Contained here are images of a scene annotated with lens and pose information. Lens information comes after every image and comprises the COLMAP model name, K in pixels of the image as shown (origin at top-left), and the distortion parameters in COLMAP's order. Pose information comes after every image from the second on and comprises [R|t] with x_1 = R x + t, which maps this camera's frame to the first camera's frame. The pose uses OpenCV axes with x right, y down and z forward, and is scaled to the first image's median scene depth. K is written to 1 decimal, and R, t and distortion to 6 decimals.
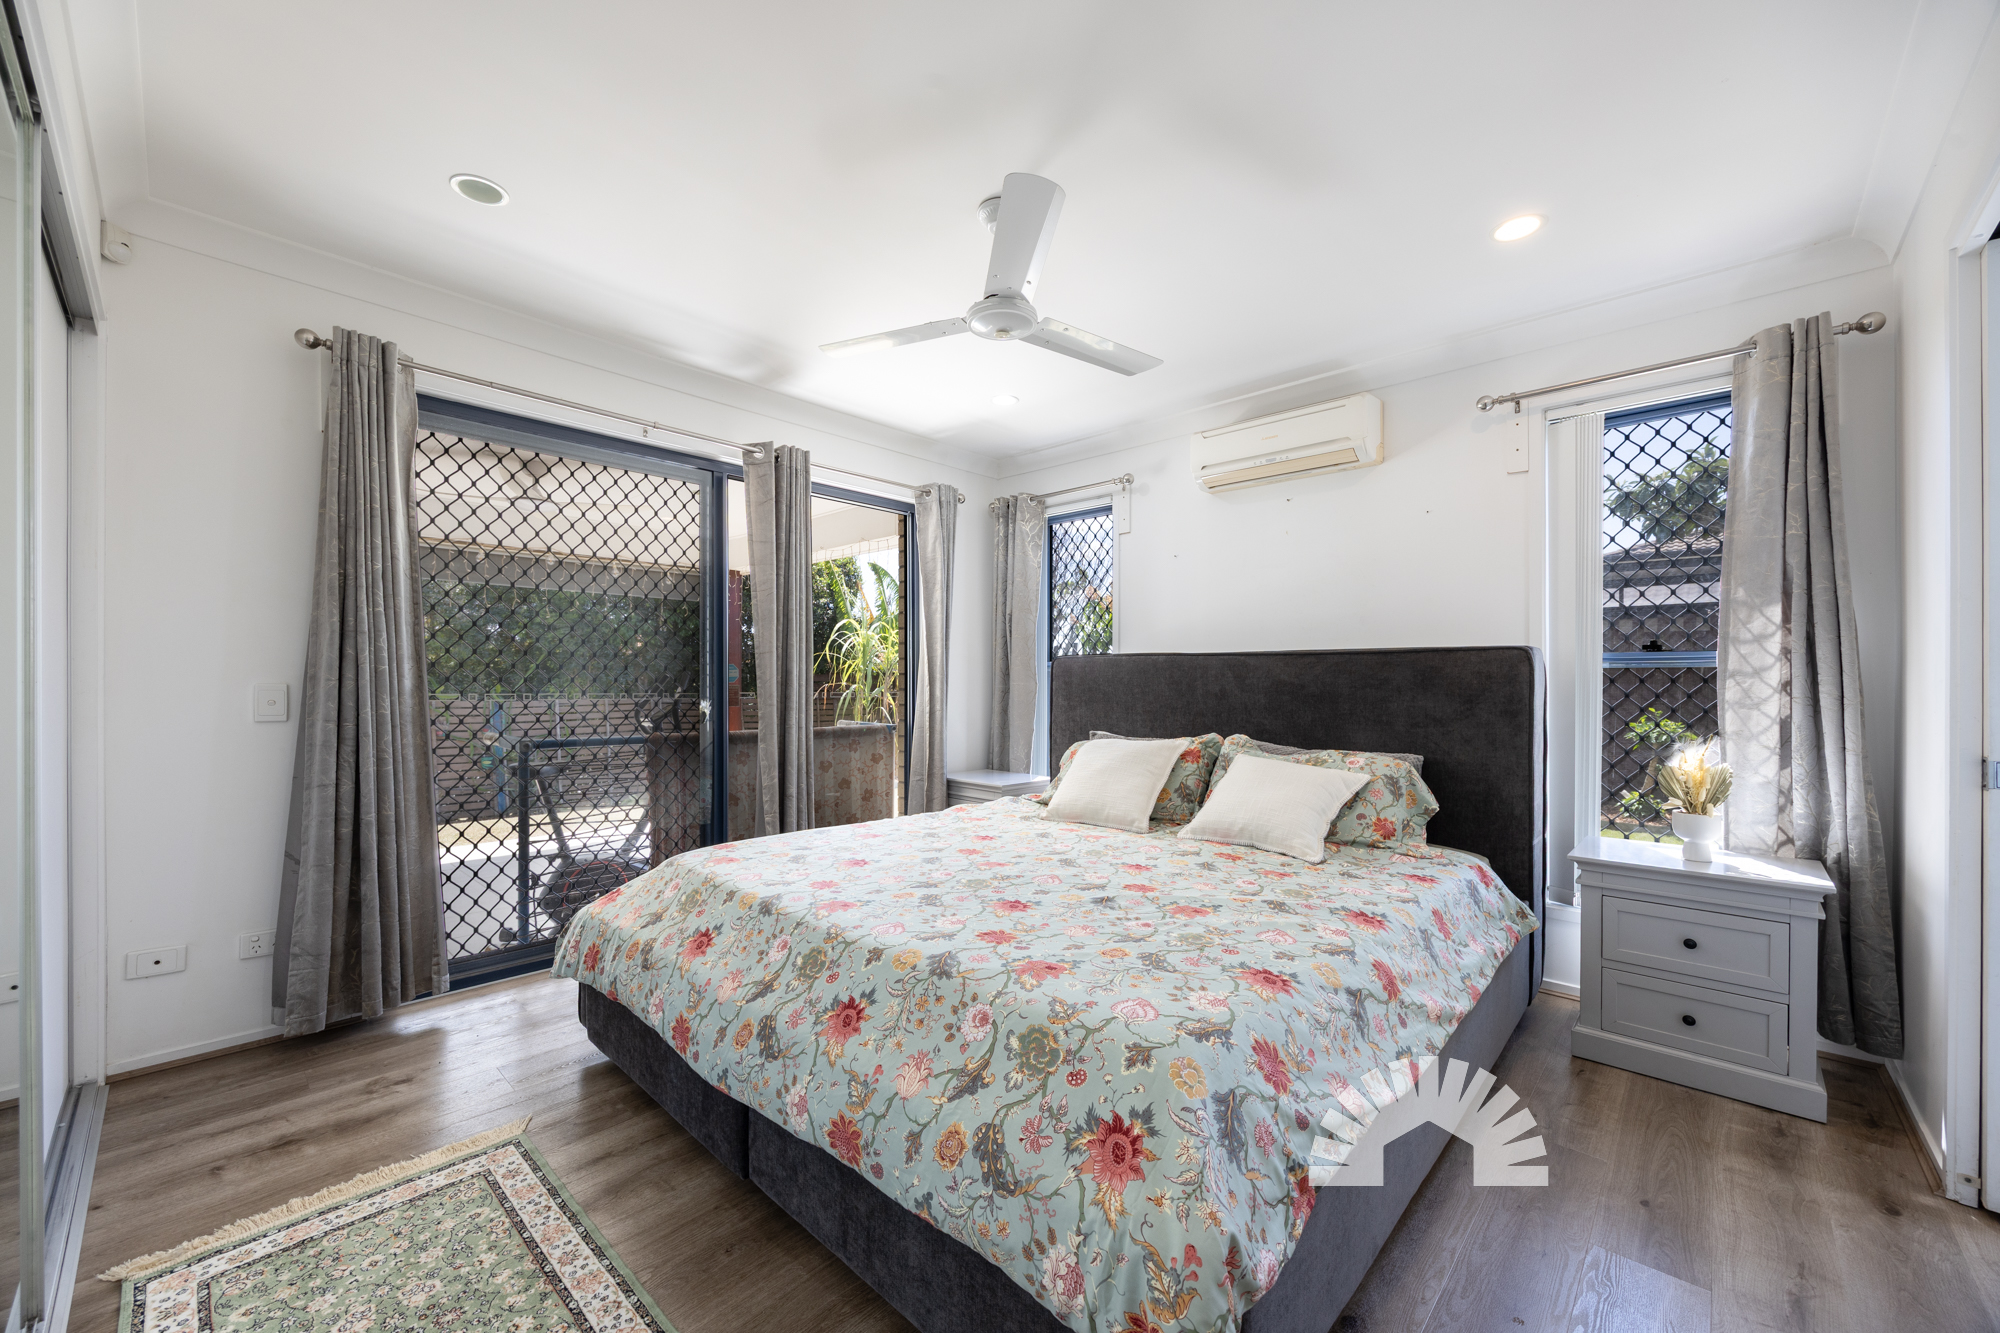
lens RADIAL K [[766.1, 0, 990.0], [0, 766.1, 679.3], [0, 0, 1]] dist [-0.007278, 0.000215]
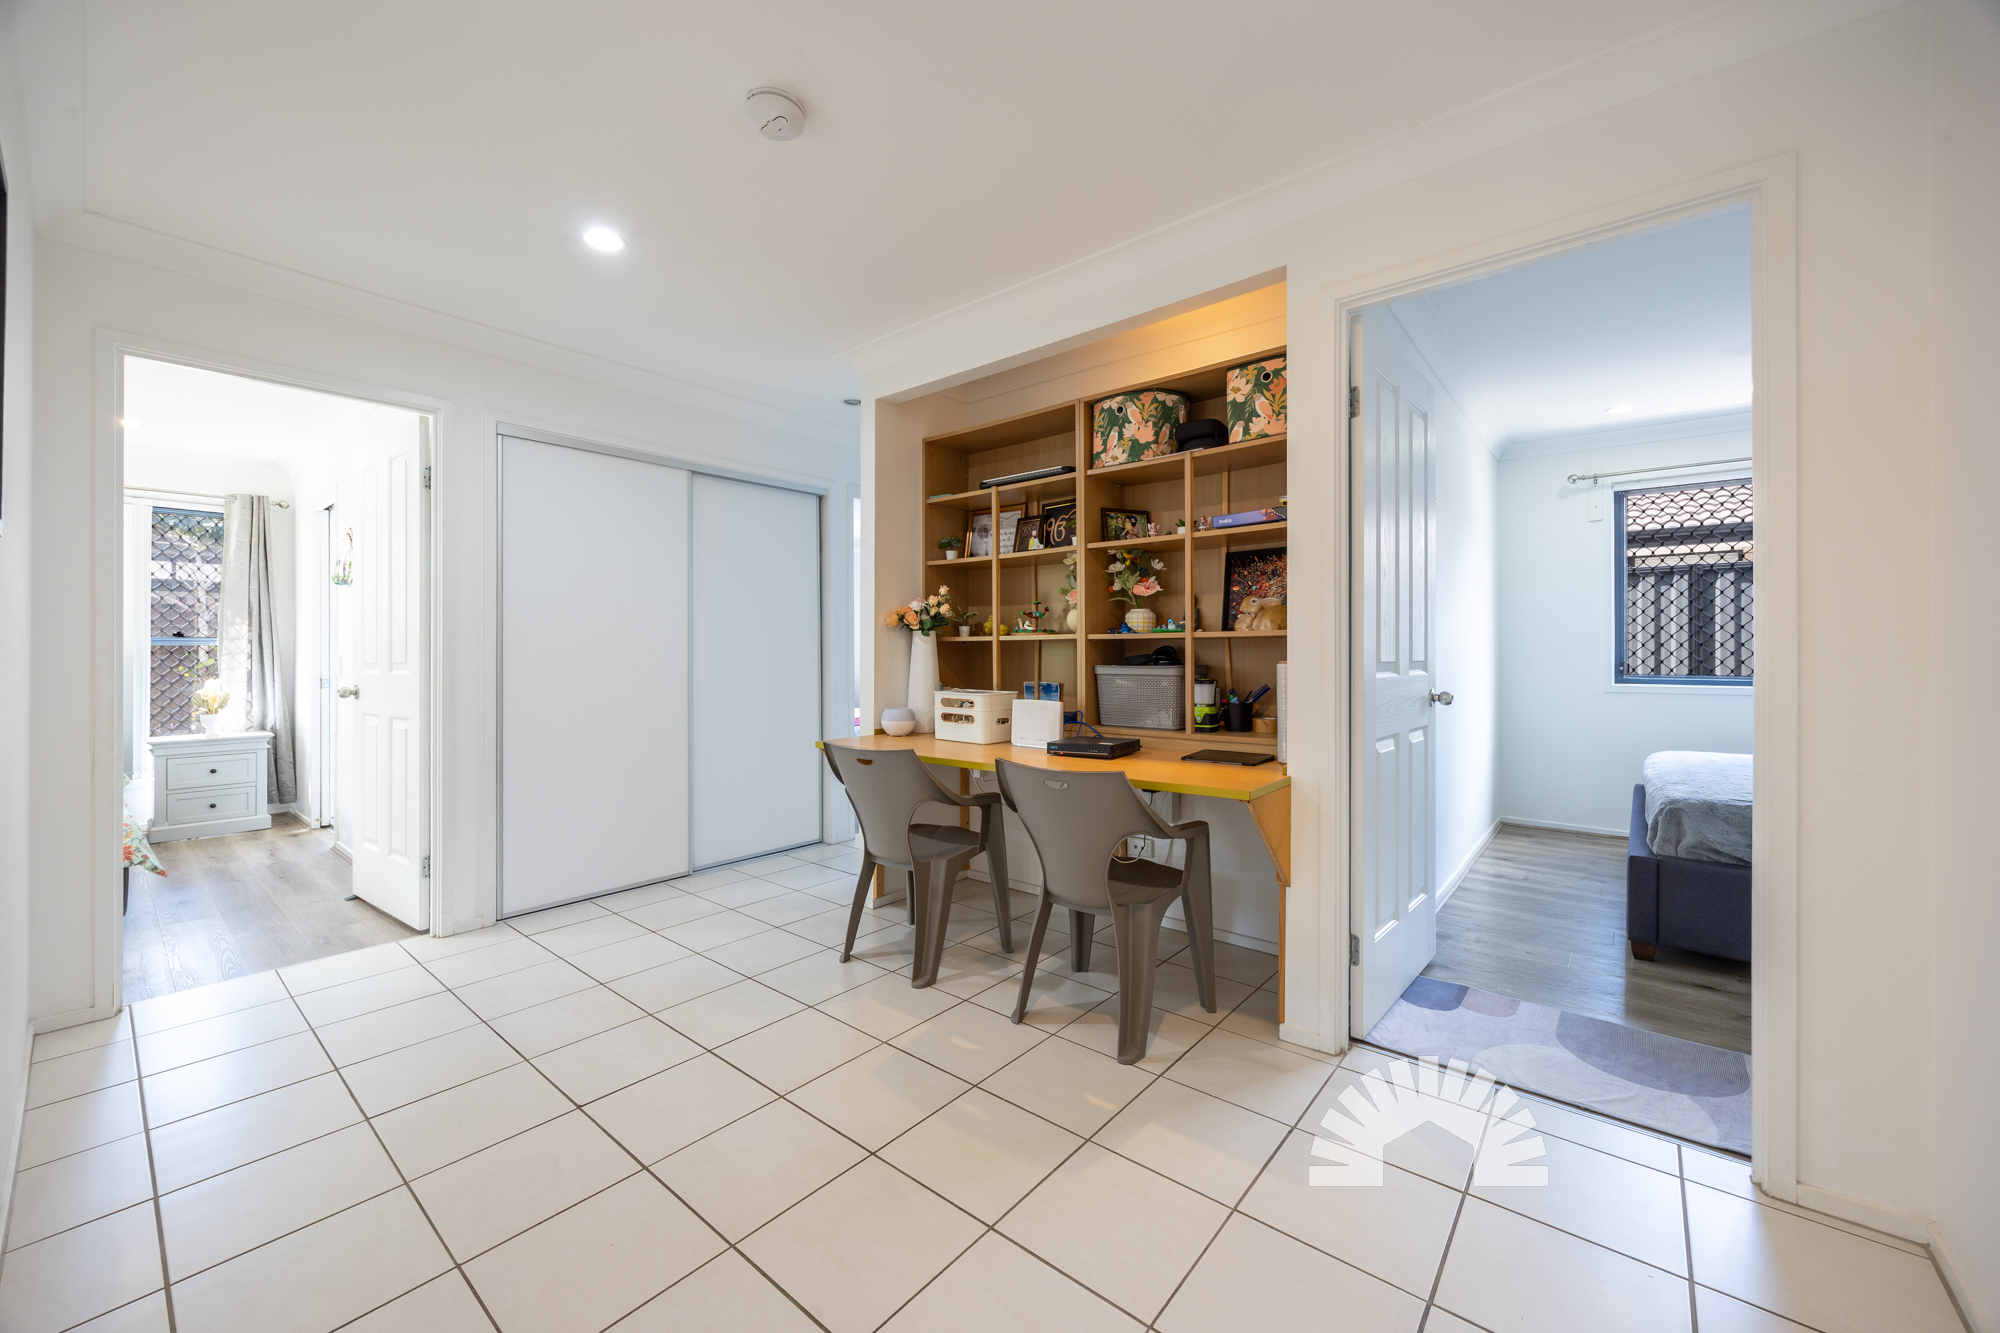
lens RADIAL K [[766.1, 0, 997.1], [0, 766.1, 652.0], [0, 0, 1]] dist [-0.007278, 0.000215]
pose [[-0.052686, 0.000308, 0.998611, -1.358594], [0.000716, 1.000000, -0.000271, -0.001161], [-0.998611, 0.000701, -0.052686, -1.122502]]
